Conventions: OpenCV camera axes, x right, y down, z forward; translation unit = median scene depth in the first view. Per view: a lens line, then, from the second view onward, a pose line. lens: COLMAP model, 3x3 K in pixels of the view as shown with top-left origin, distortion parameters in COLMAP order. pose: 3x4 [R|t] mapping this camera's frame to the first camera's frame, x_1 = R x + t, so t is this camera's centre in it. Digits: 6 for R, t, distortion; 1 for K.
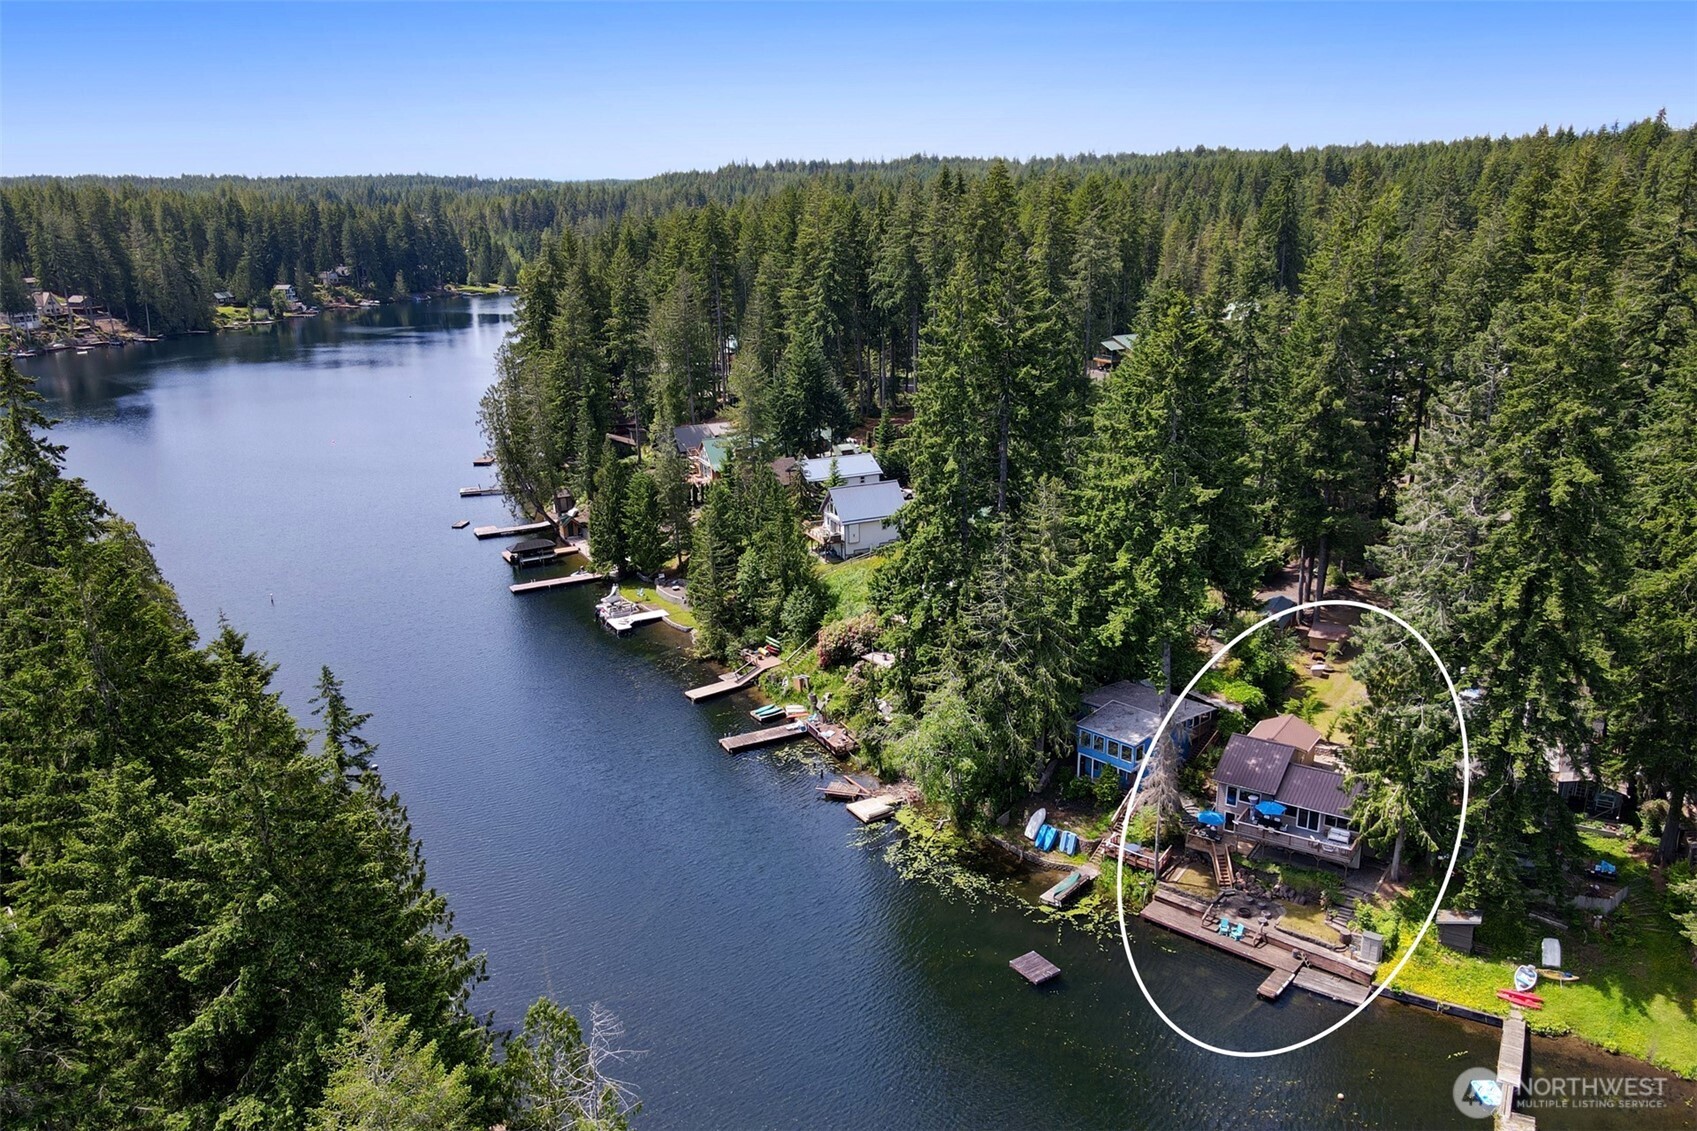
lens RADIAL K [[1270.8, 0, 851.1], [0, 1270.8, 645.3], [0, 0, 1]] dist [0.002372, 0.047772]
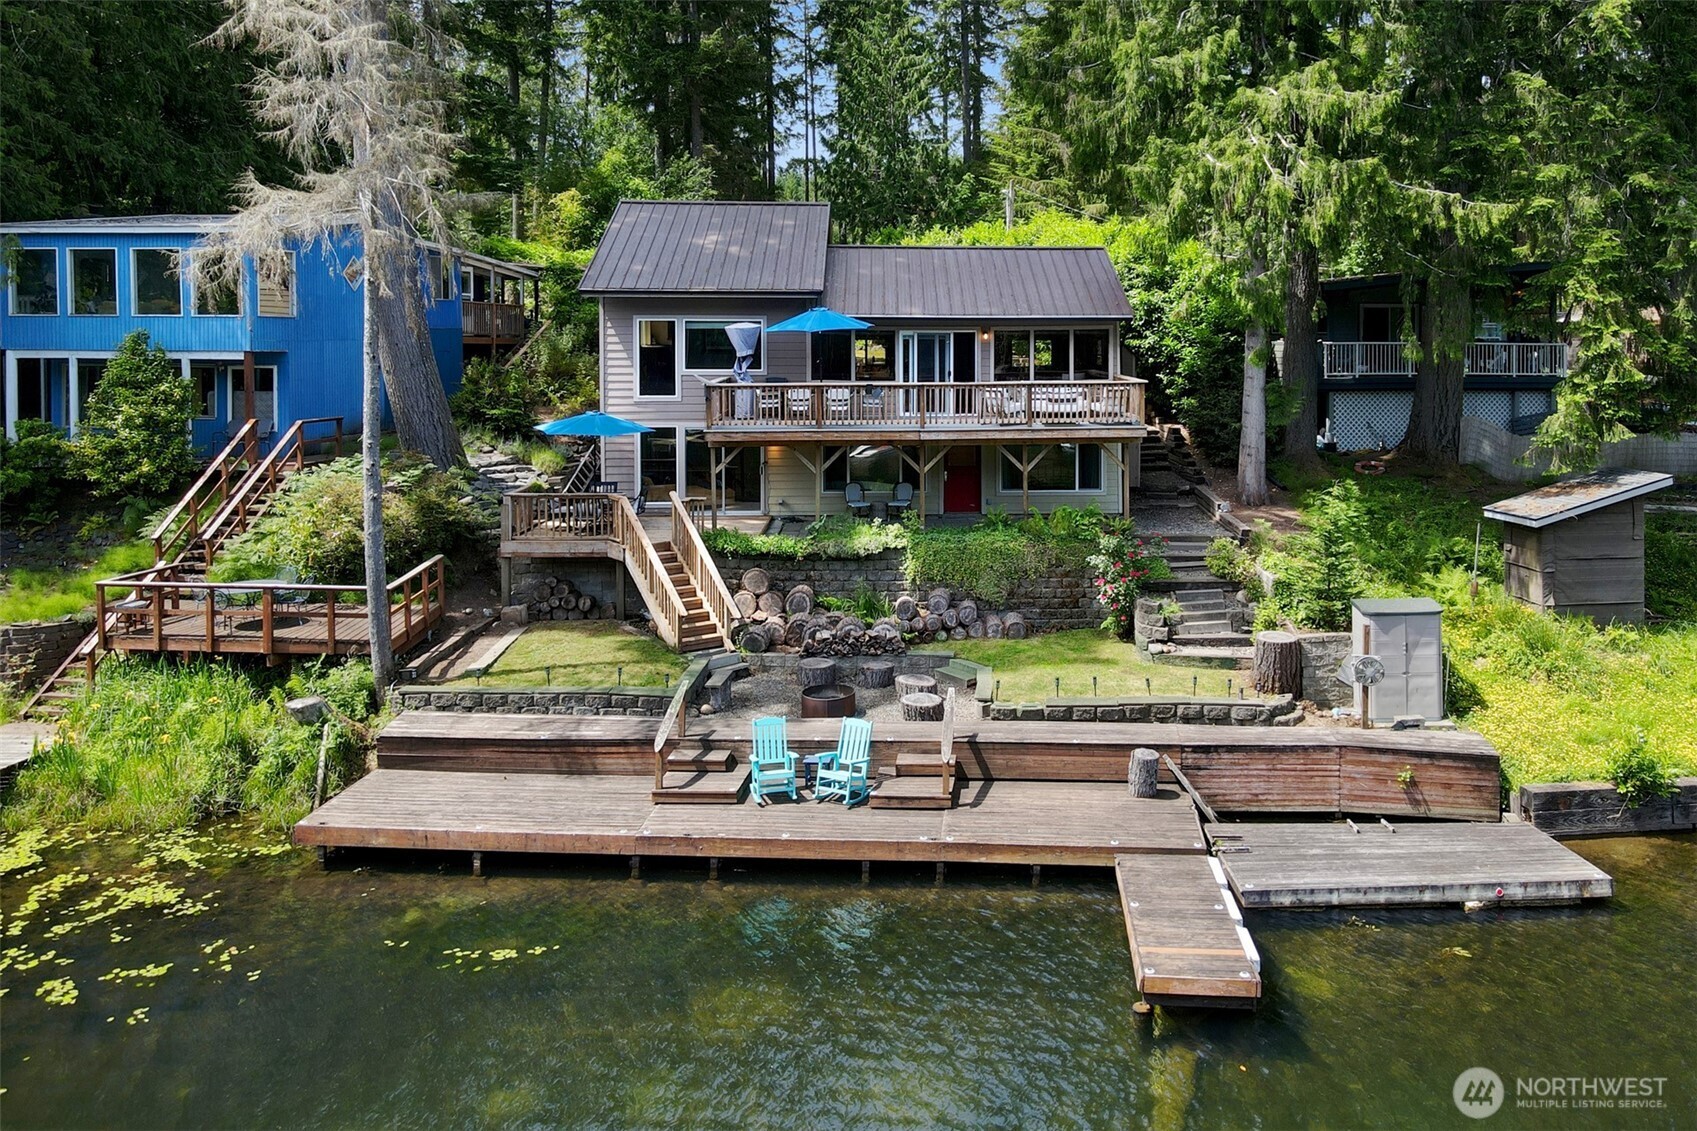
lens RADIAL K [[1323.0, 0, 1007.5], [0, 1323.0, 393.0], [0, 0, 1]] dist [0.001142, -0.000042]
pose [[0.769637, -0.000550, 0.638481, 0.184383], [0.192247, 0.953791, -0.230917, 0.211915], [-0.608851, 0.300469, 0.734179, 0.779676]]
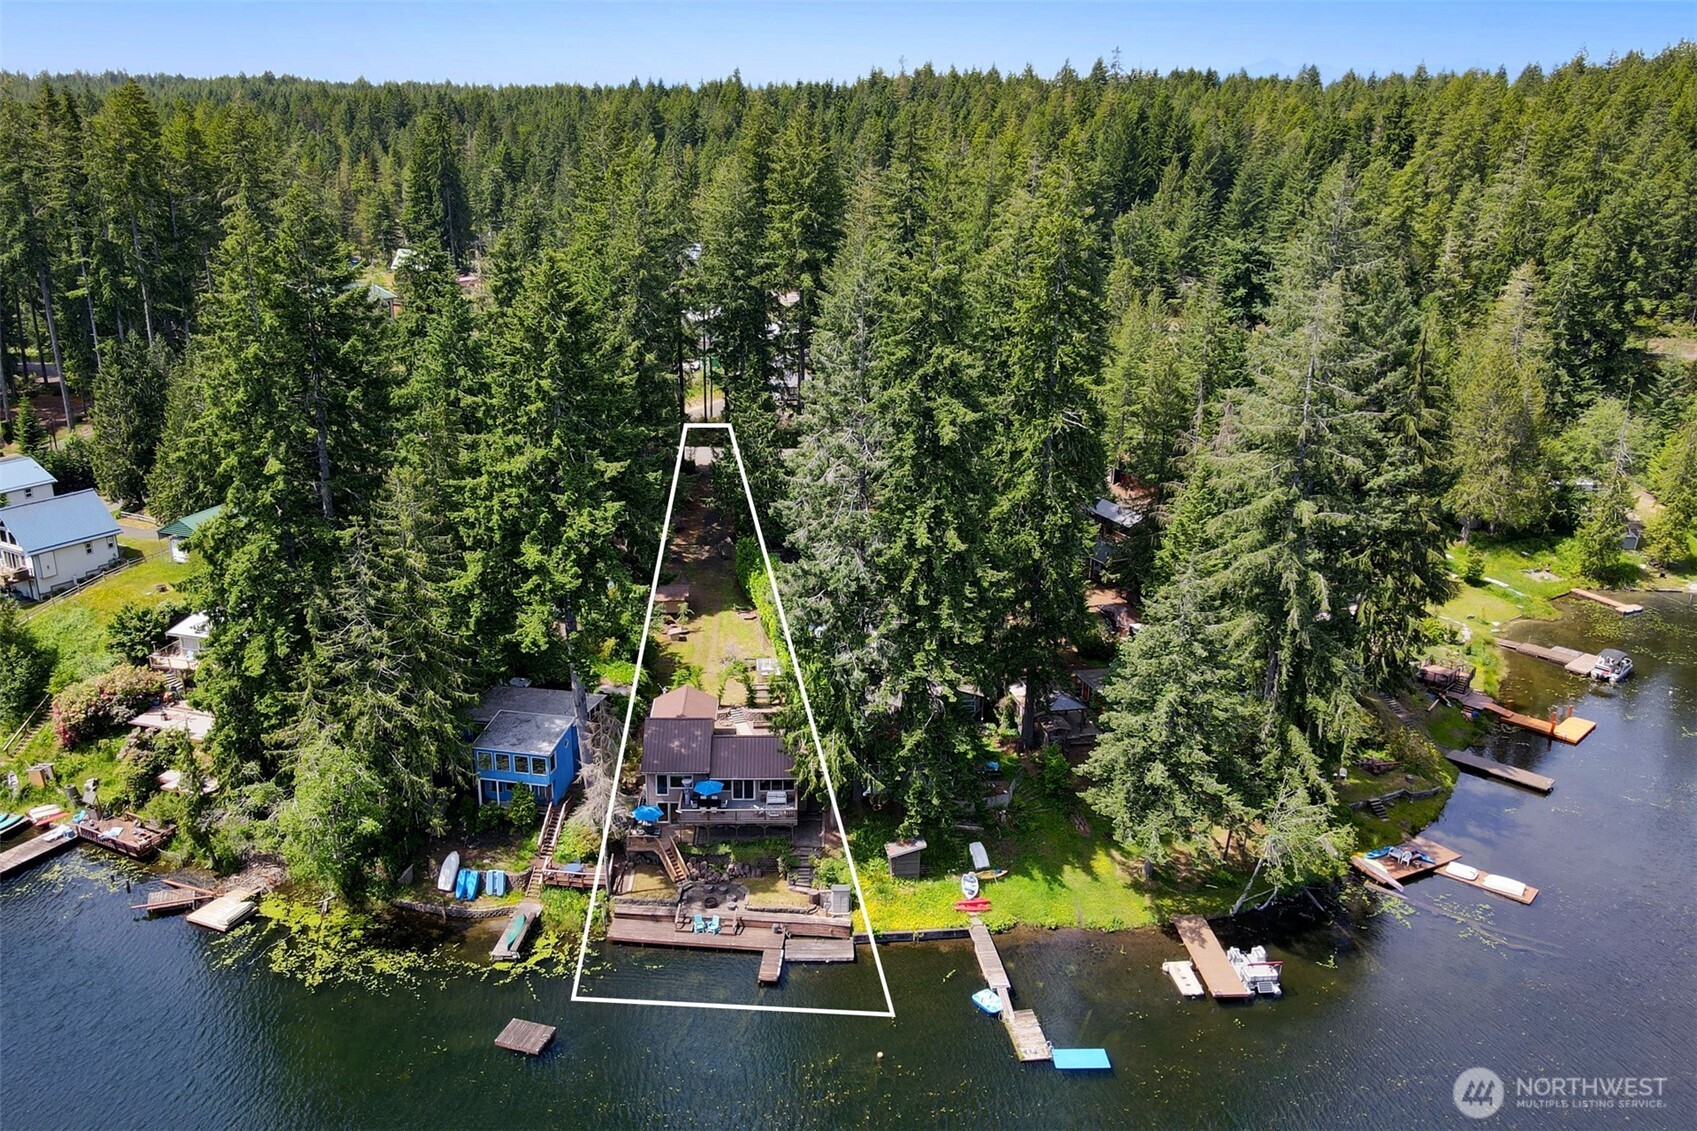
lens RADIAL K [[1363.5, 0, 848.1], [0, 1363.5, 617.7], [0, 0, 1]] dist [-0.006768, 0.057311]
pose [[0.803590, -0.172533, 0.569628, -0.144287], [0.171223, 0.983618, 0.056375, -0.036163], [-0.570023, 0.052231, 0.819967, 0.099196]]
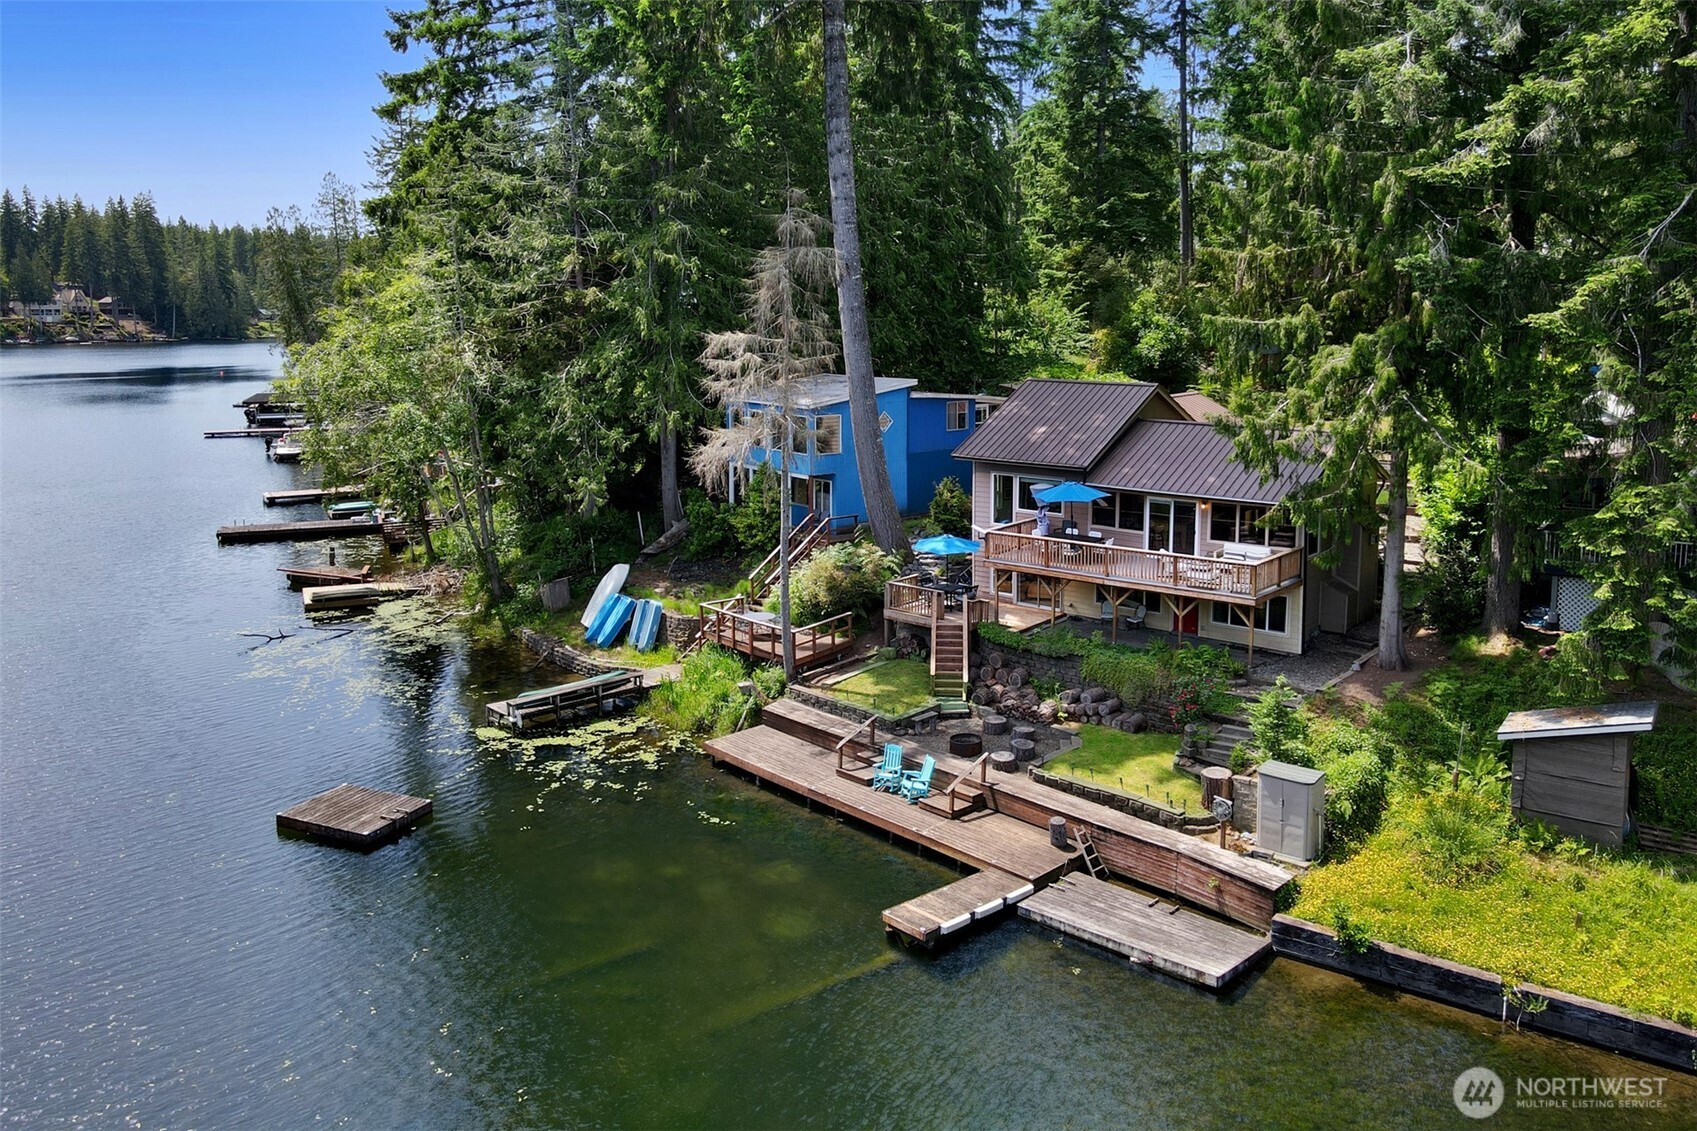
lens RADIAL K [[1310.0, 0, 846.5], [0, 1310.0, 498.1], [0, 0, 1]] dist [-0.007926, 0.053900]
pose [[0.994862, 0.037115, -0.094187, 0.299447], [-0.054573, 0.980235, -0.190160, 0.208396], [0.085268, 0.194323, 0.977225, 0.605514]]
